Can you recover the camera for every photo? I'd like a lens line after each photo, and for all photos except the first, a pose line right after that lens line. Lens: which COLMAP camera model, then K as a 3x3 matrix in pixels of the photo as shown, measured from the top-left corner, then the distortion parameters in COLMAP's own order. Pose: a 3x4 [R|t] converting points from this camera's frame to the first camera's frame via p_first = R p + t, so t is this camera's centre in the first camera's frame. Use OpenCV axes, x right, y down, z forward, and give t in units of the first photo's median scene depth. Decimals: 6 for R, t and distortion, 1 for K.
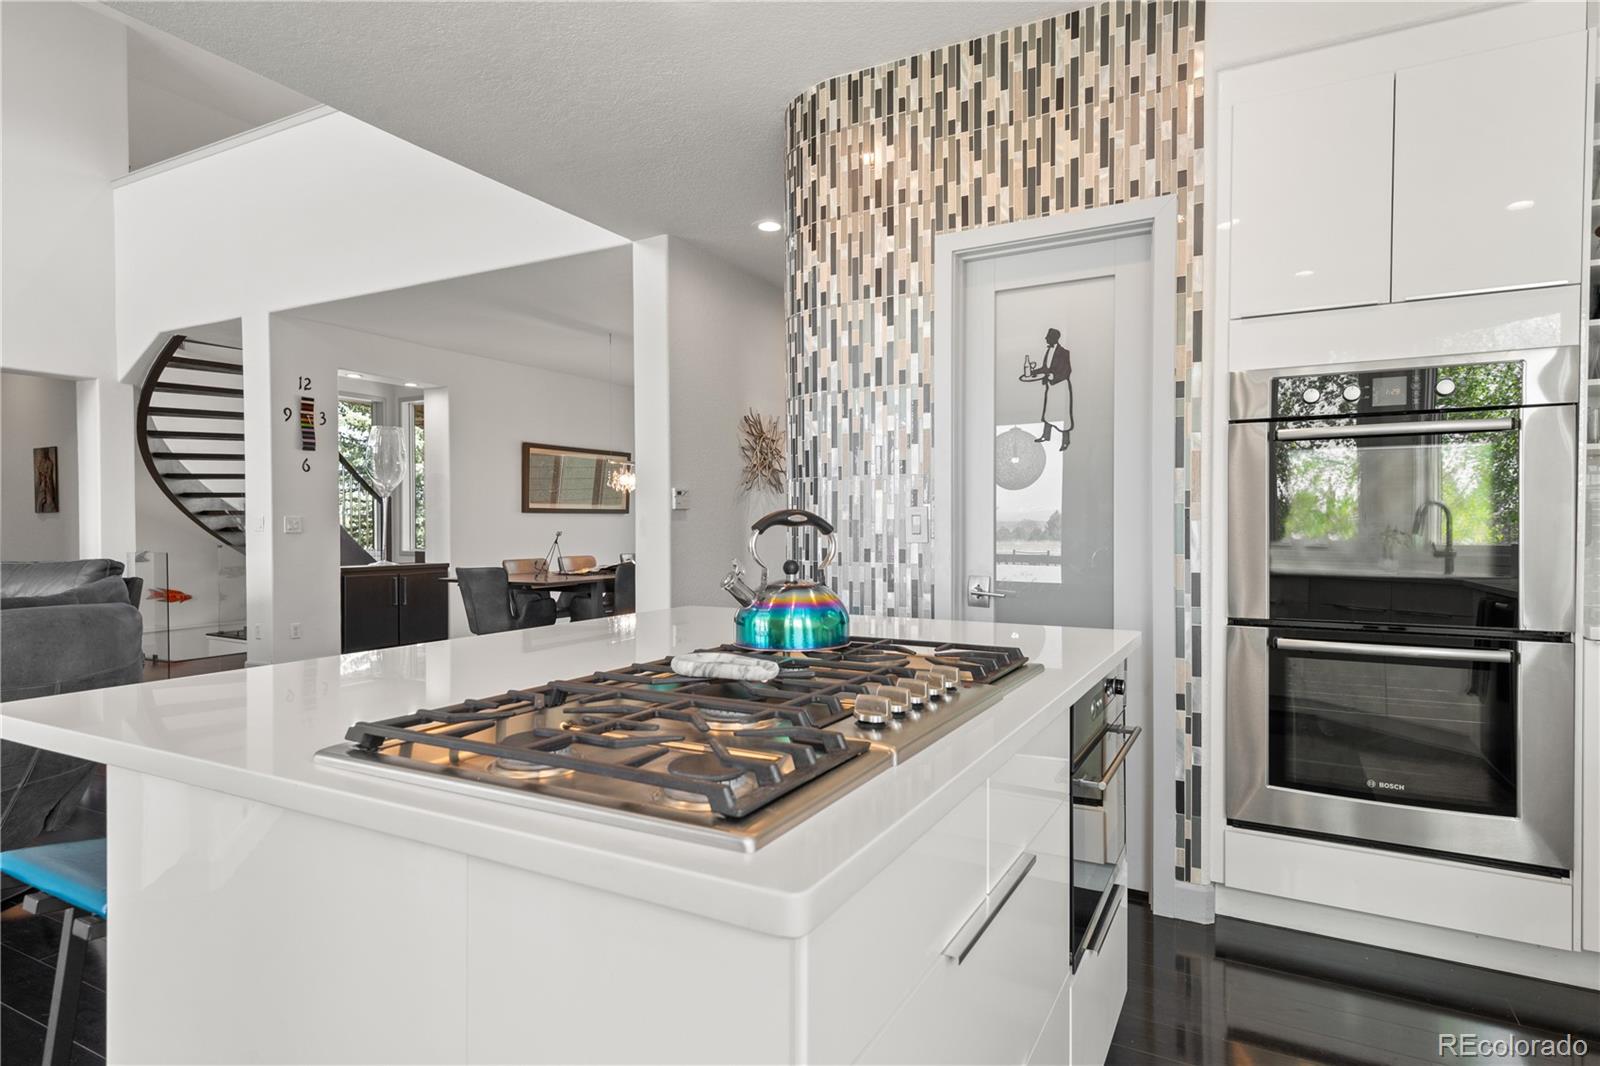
lens RADIAL K [[880.3, 0, 798.7], [0, 880.3, 538.4], [0, 0, 1]] dist [0.018565, -0.000137]
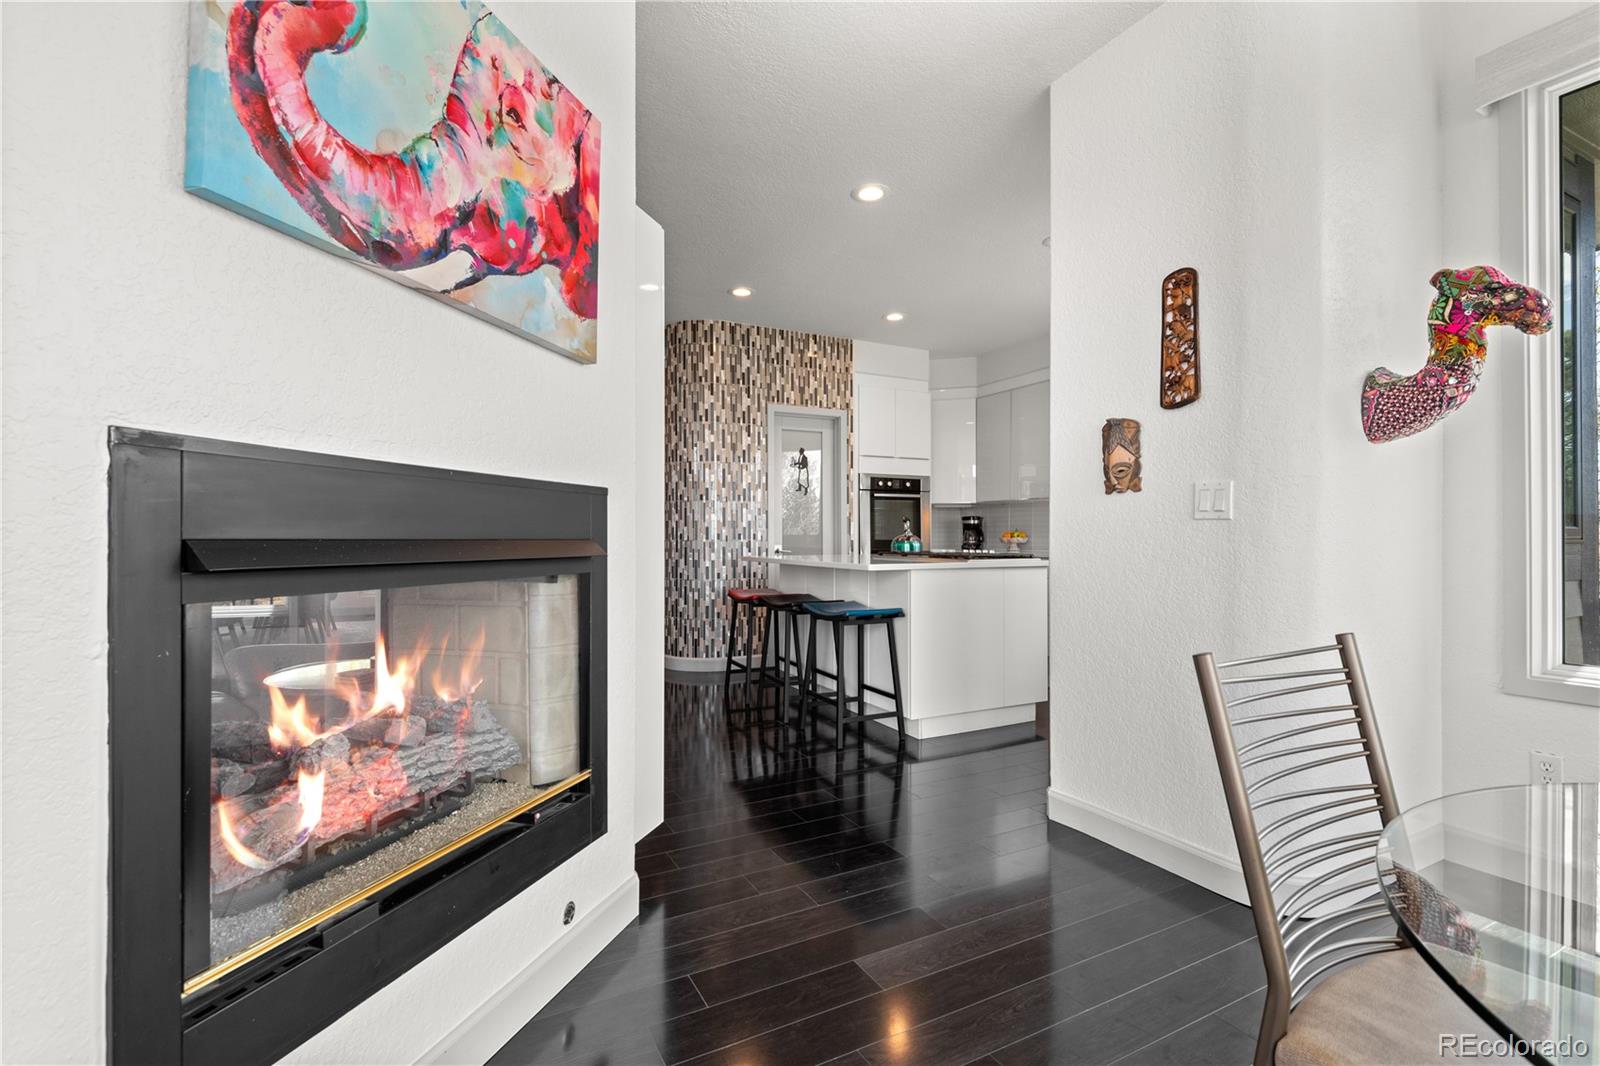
lens RADIAL K [[726.7, 0, 796.5], [0, 726.7, 528.8], [0, 0, 1]] dist [0.005091, 0.000767]
pose [[0.556856, 0.005297, 0.830592, -1.498196], [0.011223, 0.999840, -0.013900, 0.029218], [-0.830534, 0.017062, 0.556707, -0.171506]]
